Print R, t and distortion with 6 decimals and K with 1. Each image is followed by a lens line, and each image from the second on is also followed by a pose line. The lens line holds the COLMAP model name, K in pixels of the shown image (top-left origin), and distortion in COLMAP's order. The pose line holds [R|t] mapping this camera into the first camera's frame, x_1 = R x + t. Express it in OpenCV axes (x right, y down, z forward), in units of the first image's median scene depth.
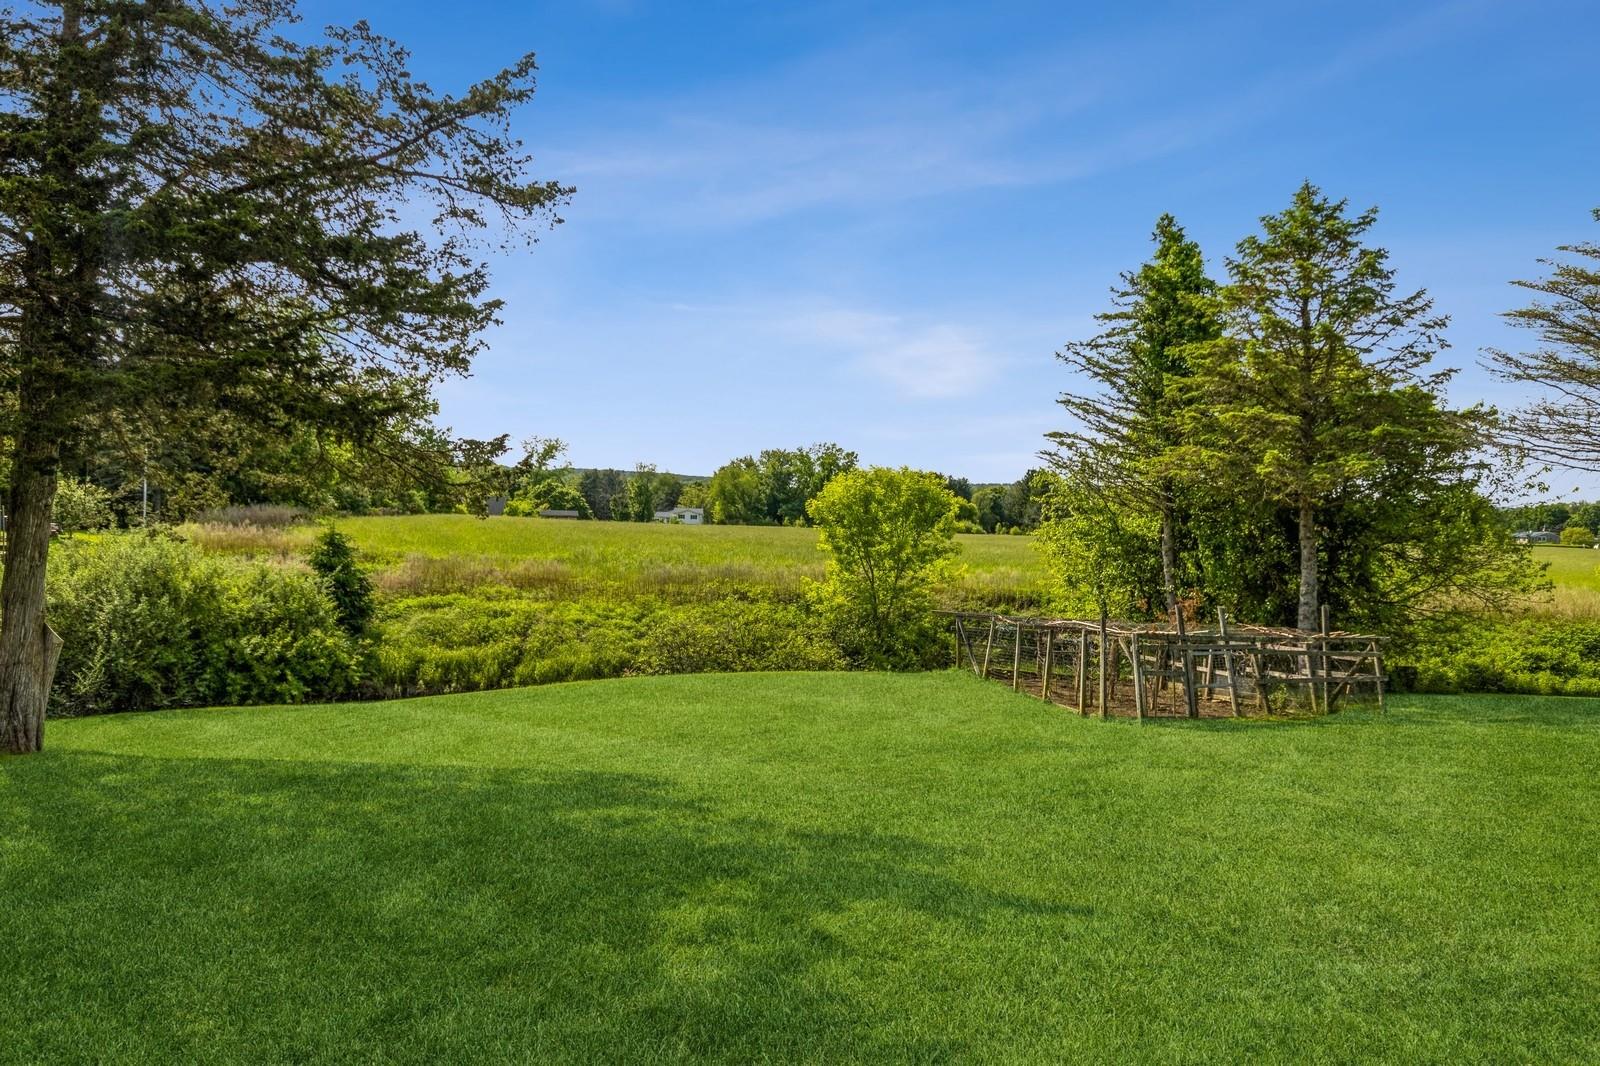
lens RADIAL K [[985.7, 0, 783.8], [0, 985.7, 529.8], [0, 0, 1]] dist [0.001982, 0.000172]
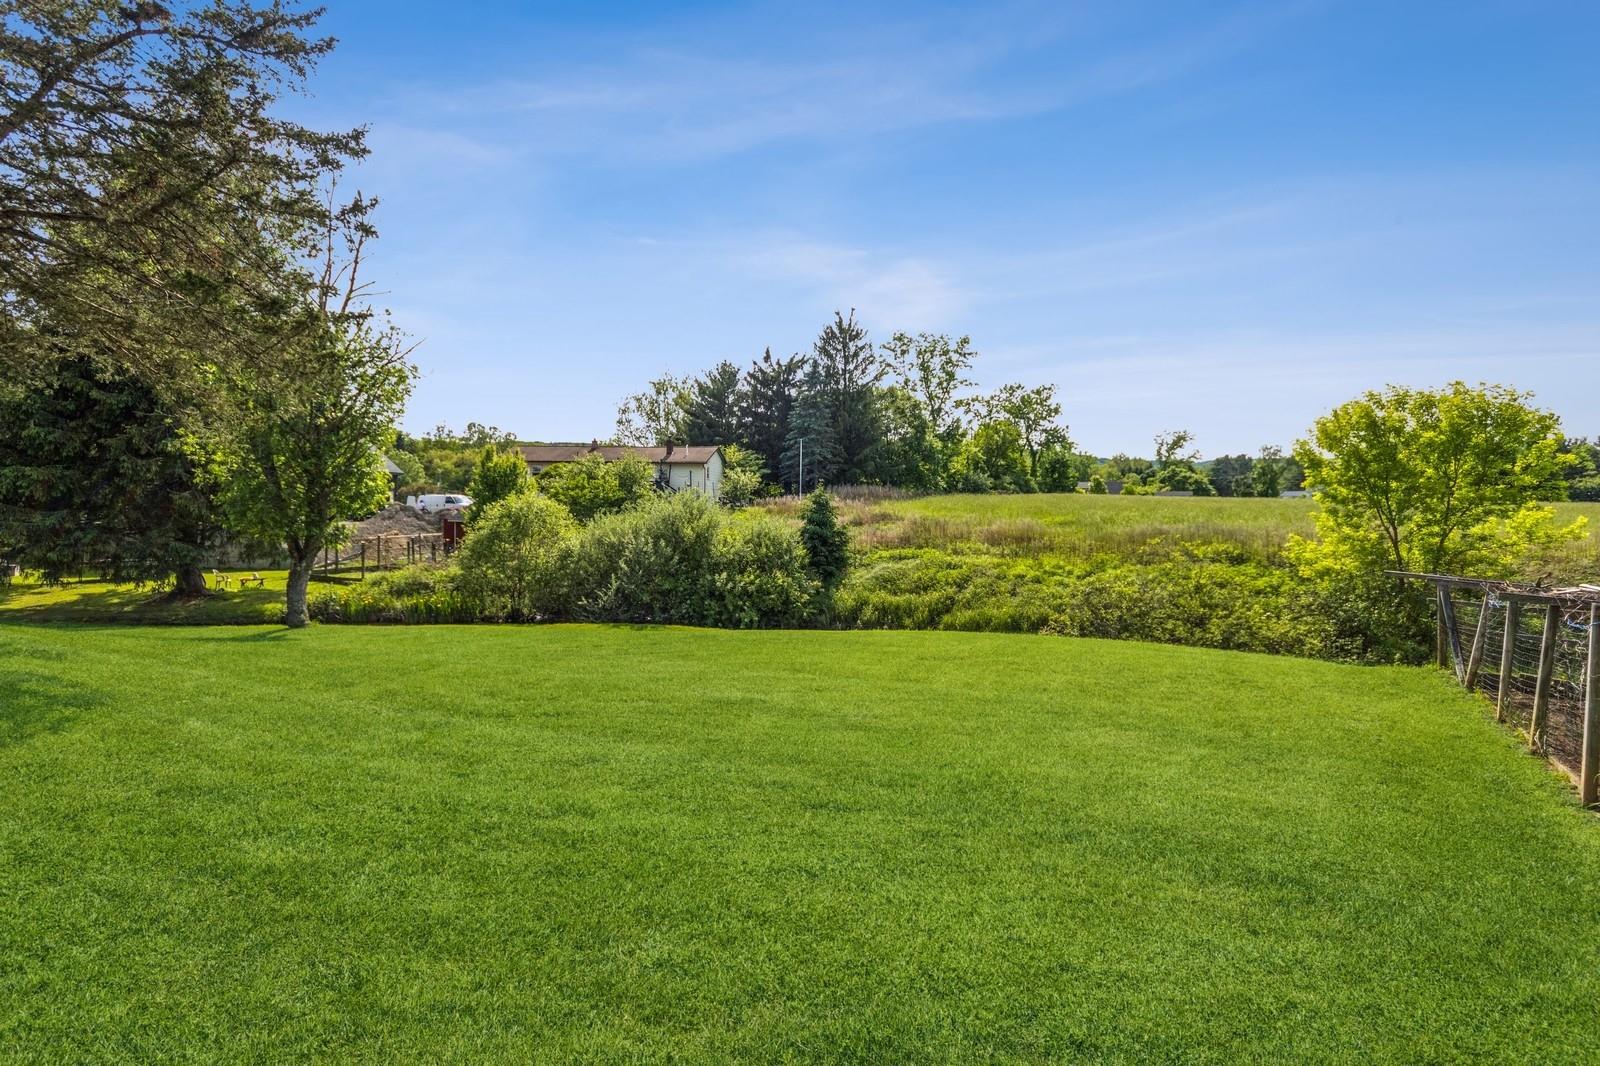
lens RADIAL K [[752.1, 0, 799.8], [0, 752.1, 535.7], [0, 0, 1]] dist [0.012277, -0.000627]
pose [[0.747288, 0.006916, -0.664465, 0.136277], [0.011448, 0.999663, 0.023280, 0.029799], [0.664402, -0.025004, 0.746957, 0.267069]]
